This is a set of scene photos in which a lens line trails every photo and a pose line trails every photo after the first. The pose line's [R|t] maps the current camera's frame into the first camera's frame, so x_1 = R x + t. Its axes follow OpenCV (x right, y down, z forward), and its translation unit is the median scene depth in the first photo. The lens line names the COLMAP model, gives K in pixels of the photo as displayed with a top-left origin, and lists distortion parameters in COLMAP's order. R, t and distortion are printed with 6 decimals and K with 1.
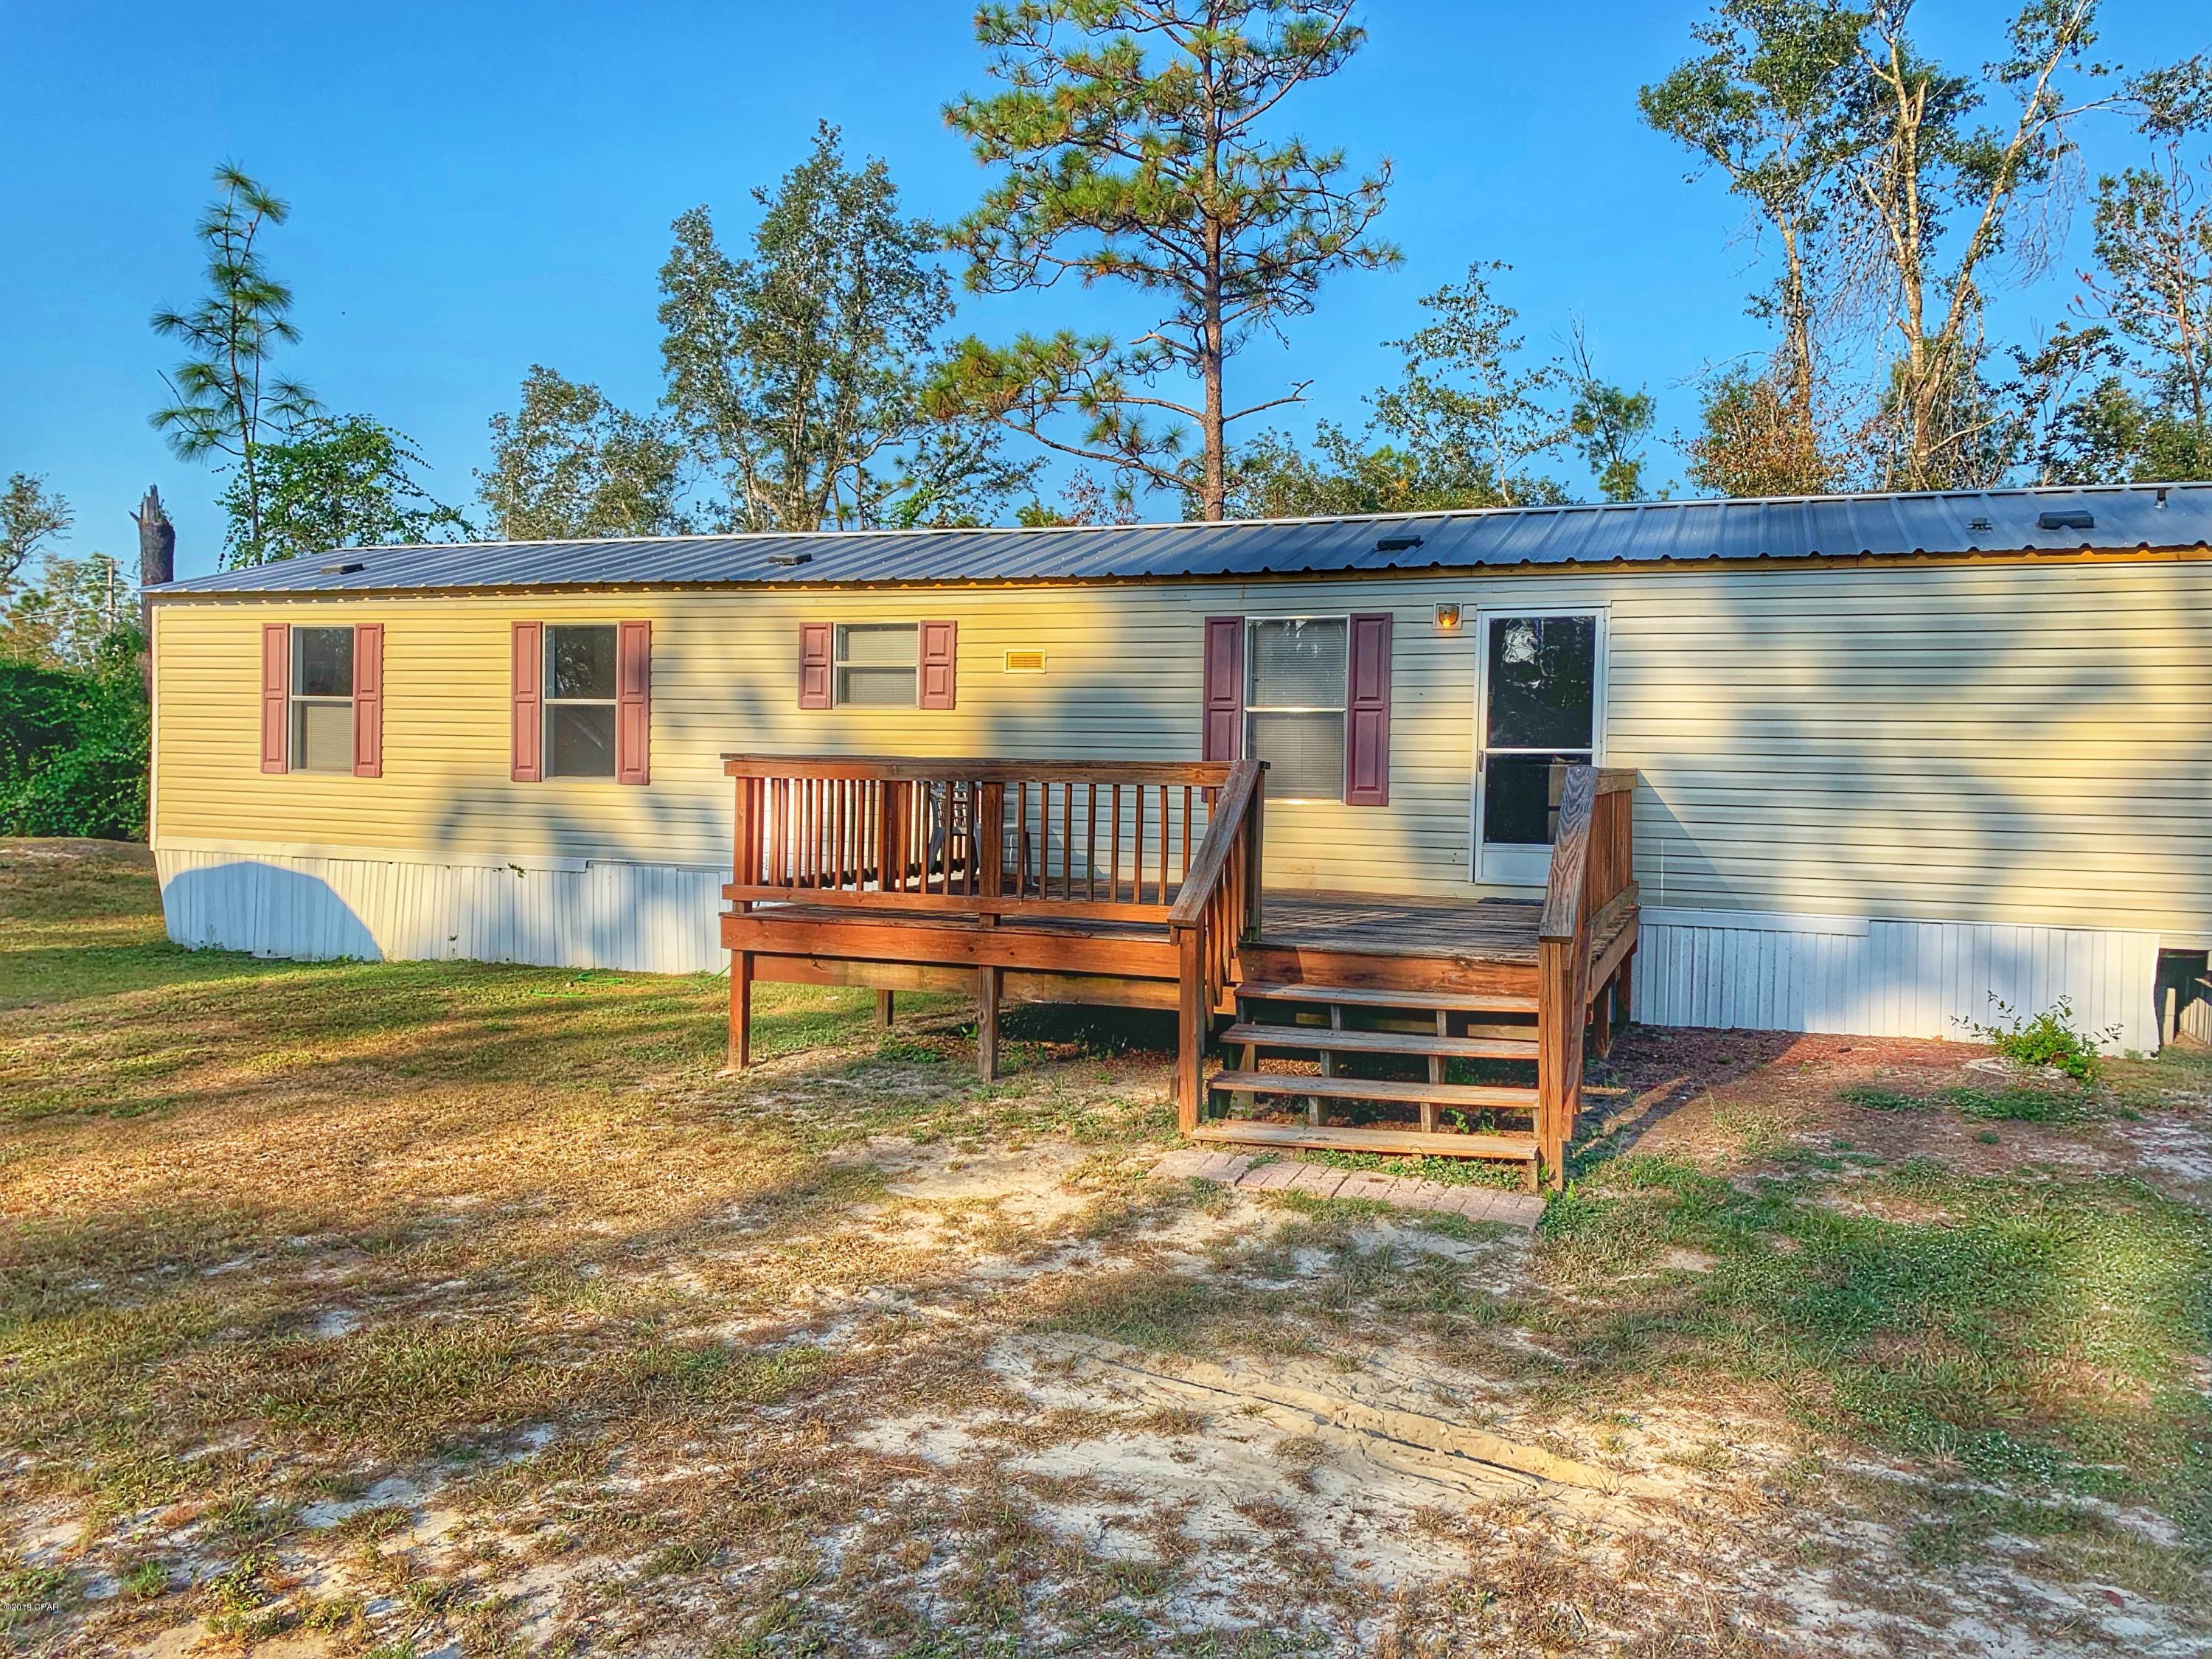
lens RADIAL K [[1684.7, 0, 1104.1], [0, 1684.7, 821.9], [0, 0, 1]] dist [0.068024, -0.061527]
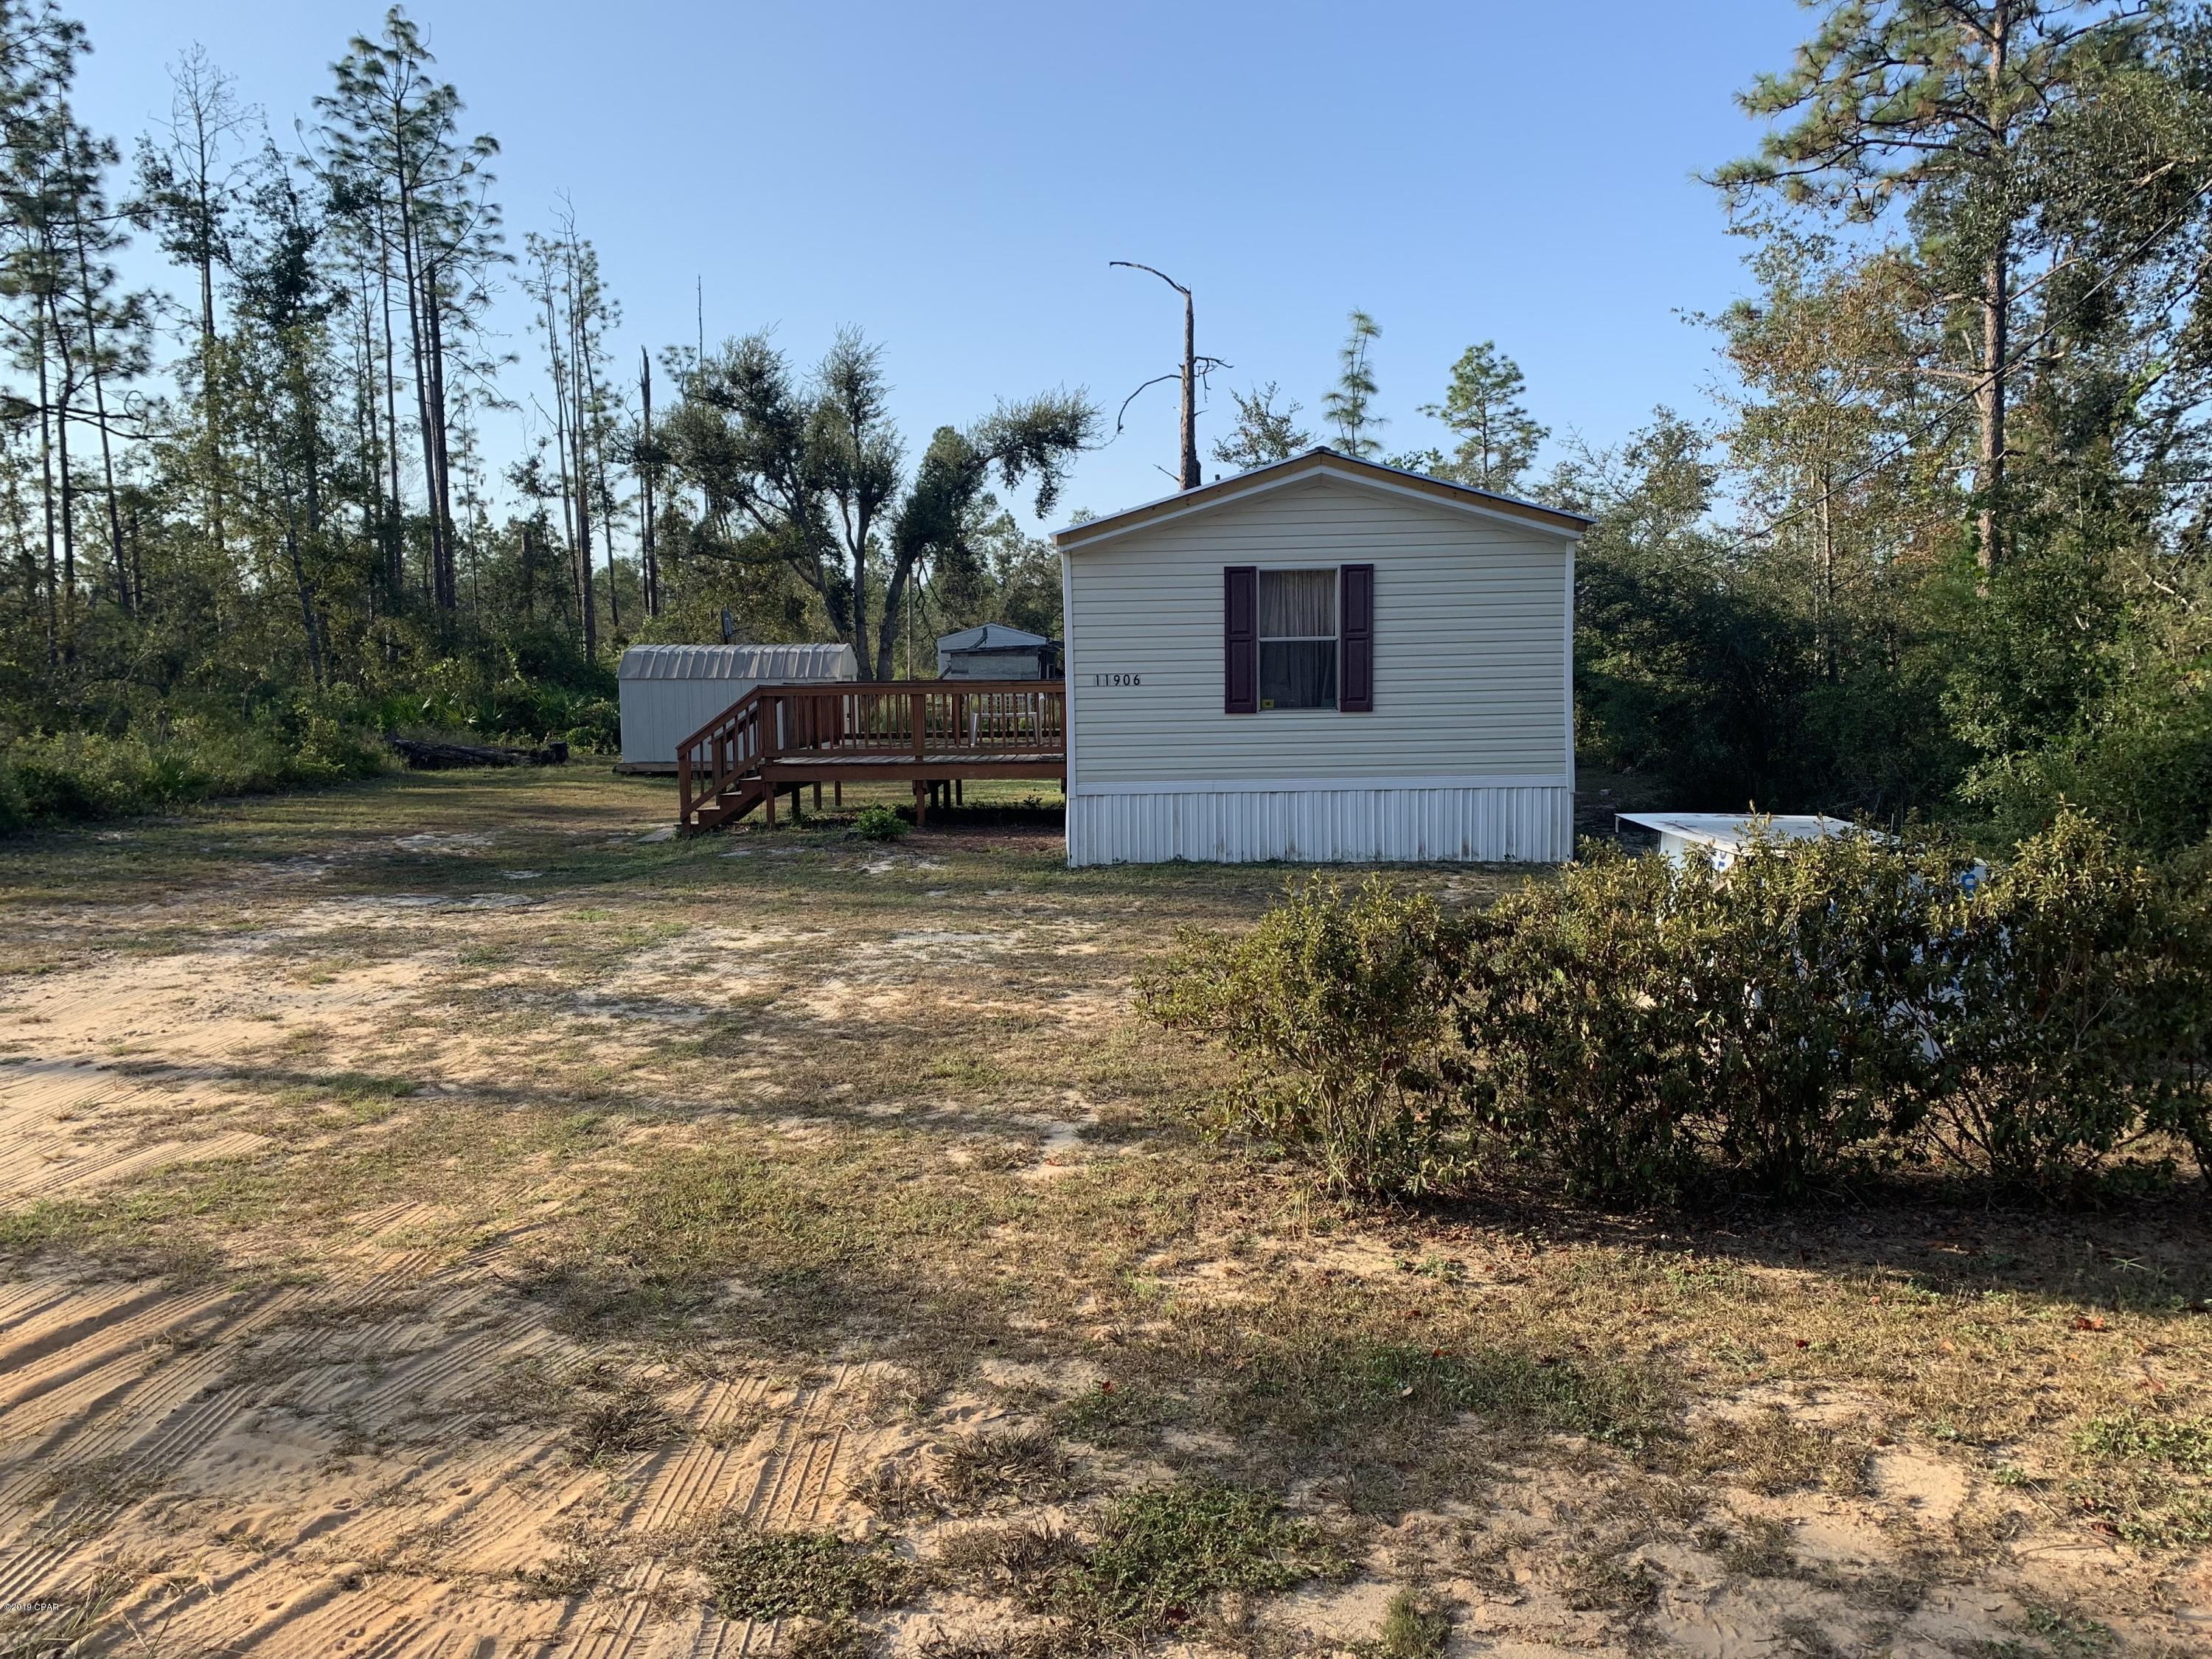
lens RADIAL K [[1684.7, 0, 1112.0], [0, 1684.7, 828.2], [0, 0, 1]] dist [0.068024, -0.061527]
pose [[0.368723, 0.064109, -0.927326, 1.498528], [-0.011568, 0.997858, 0.064386, 0.006451], [0.929467, -0.013013, 0.368675, 0.310851]]
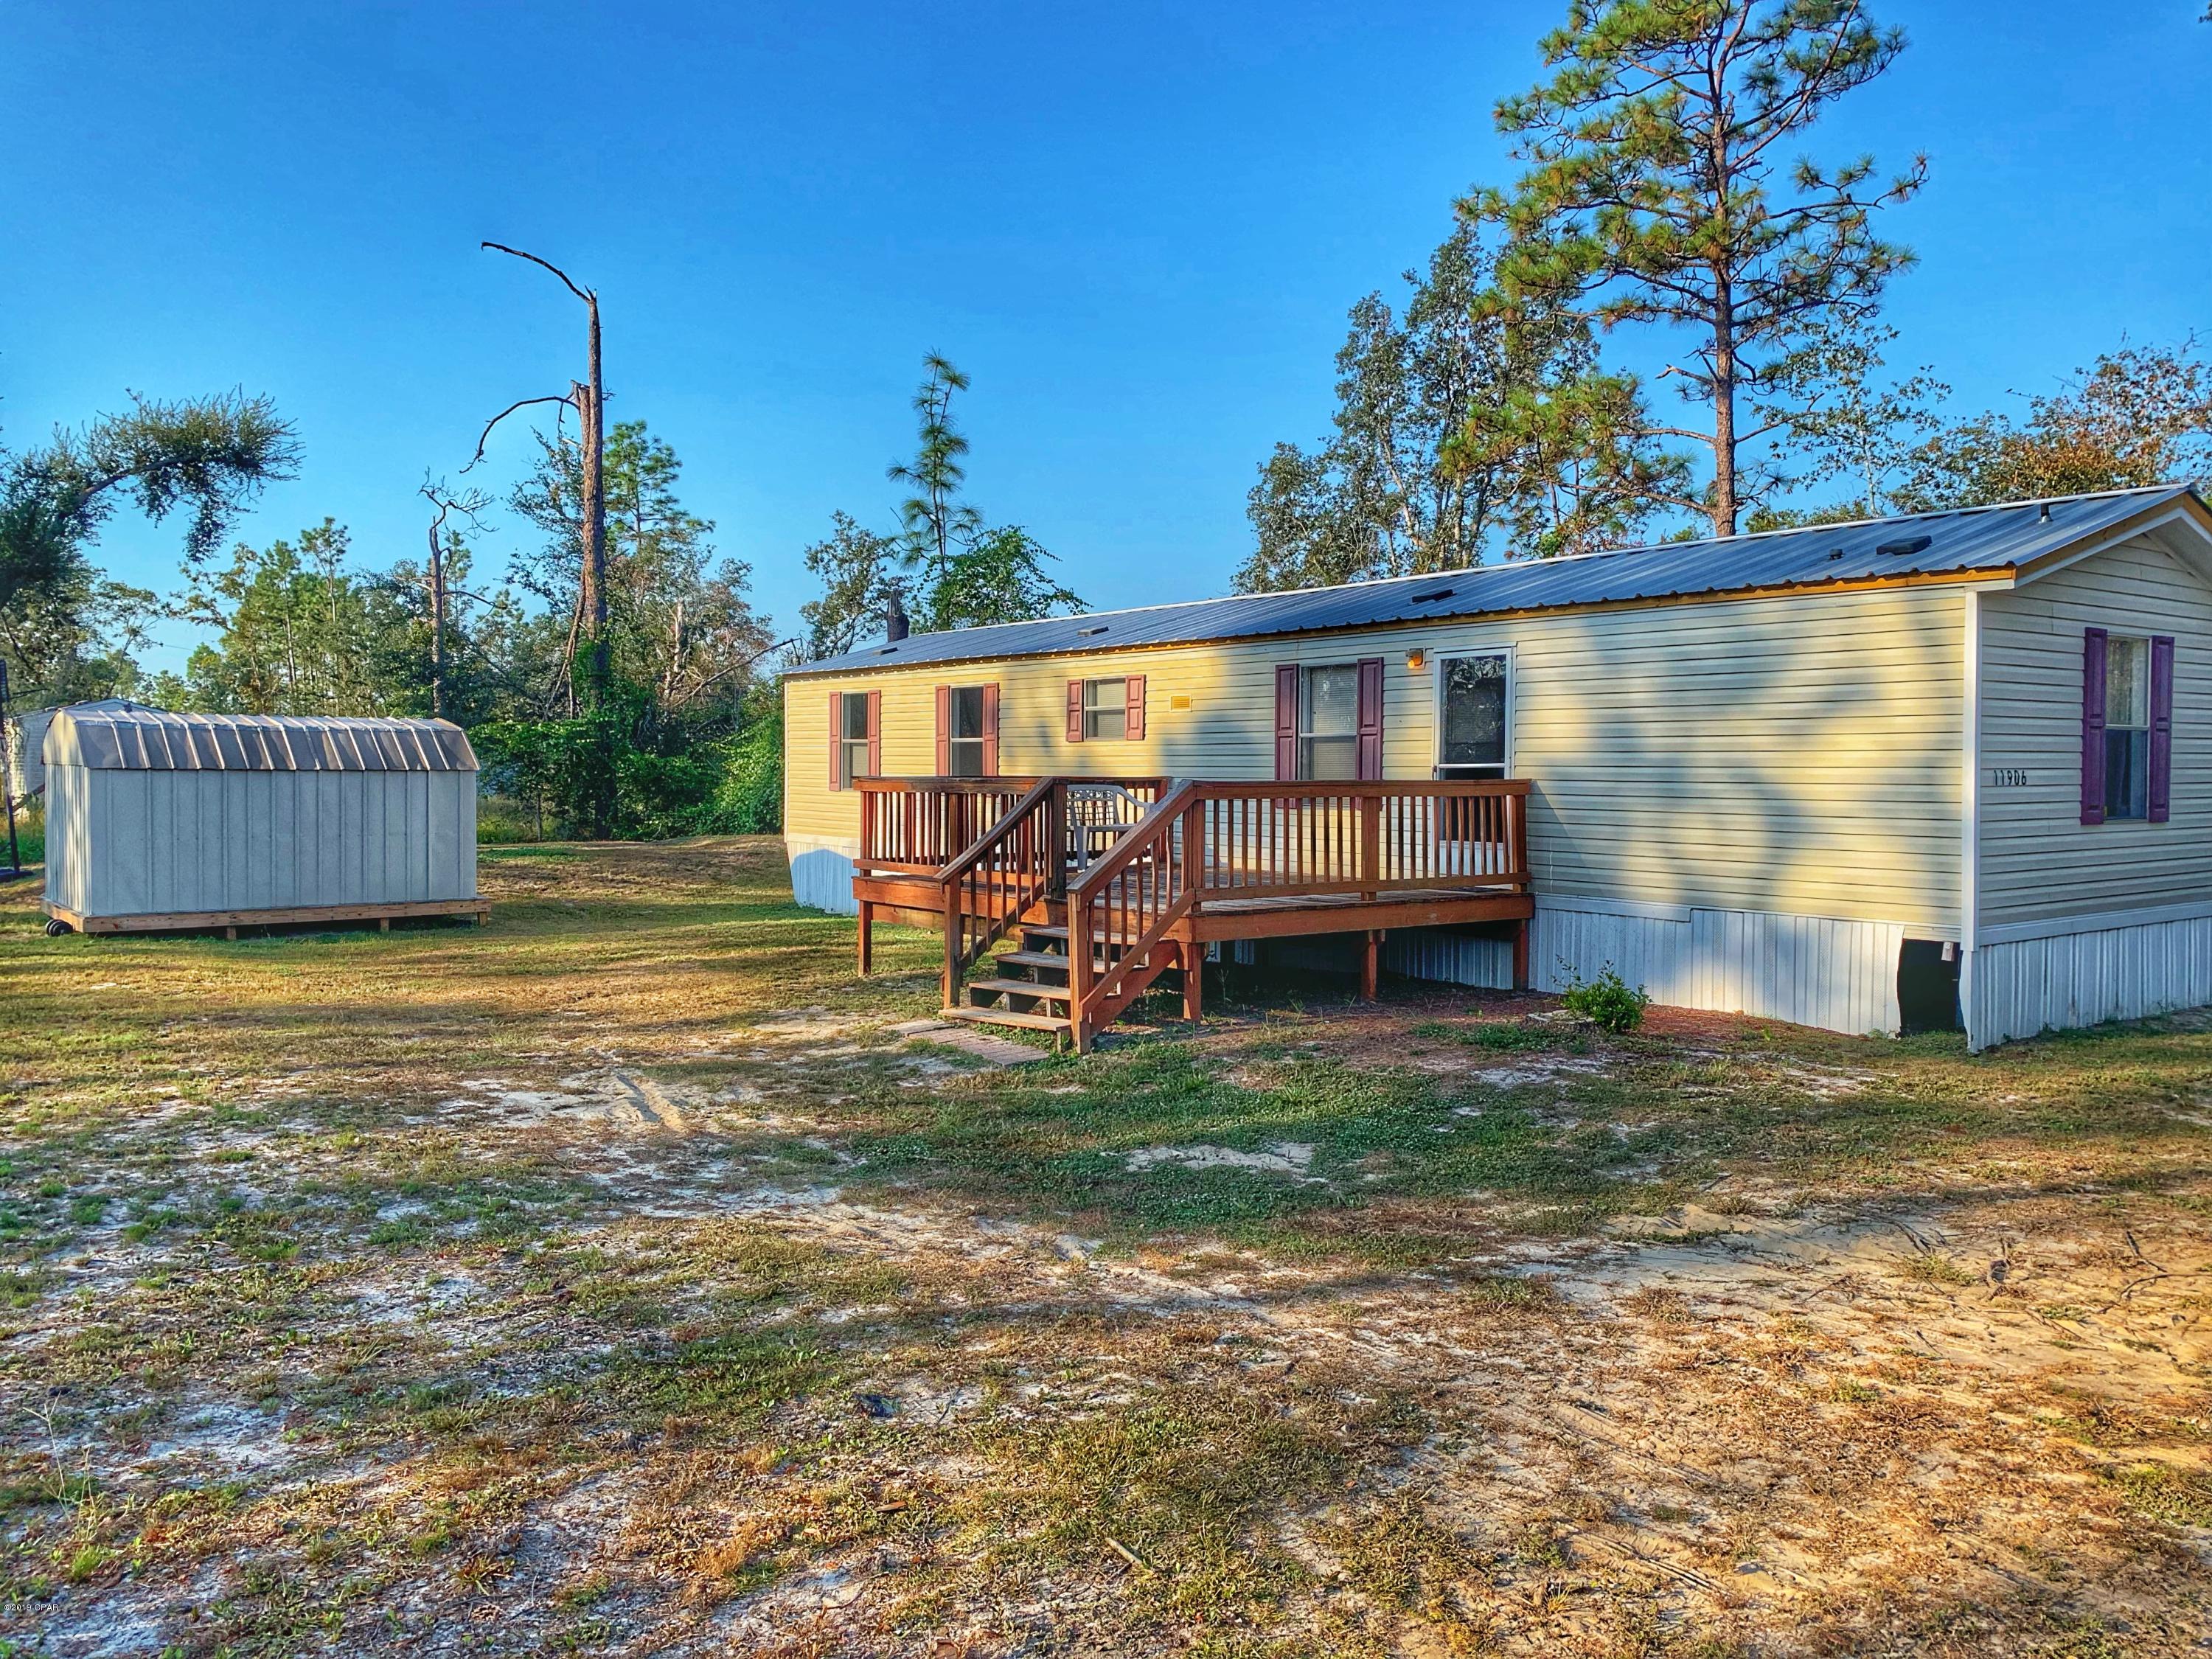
lens RADIAL K [[1684.7, 0, 1124.1], [0, 1684.7, 828.1], [0, 0, 1]] dist [0.068024, -0.061527]
pose [[0.858046, 0.002030, -0.513570, 0.529724], [-0.005592, 0.999970, -0.005390, 0.009909], [0.513543, 0.007497, 0.858031, -0.147874]]
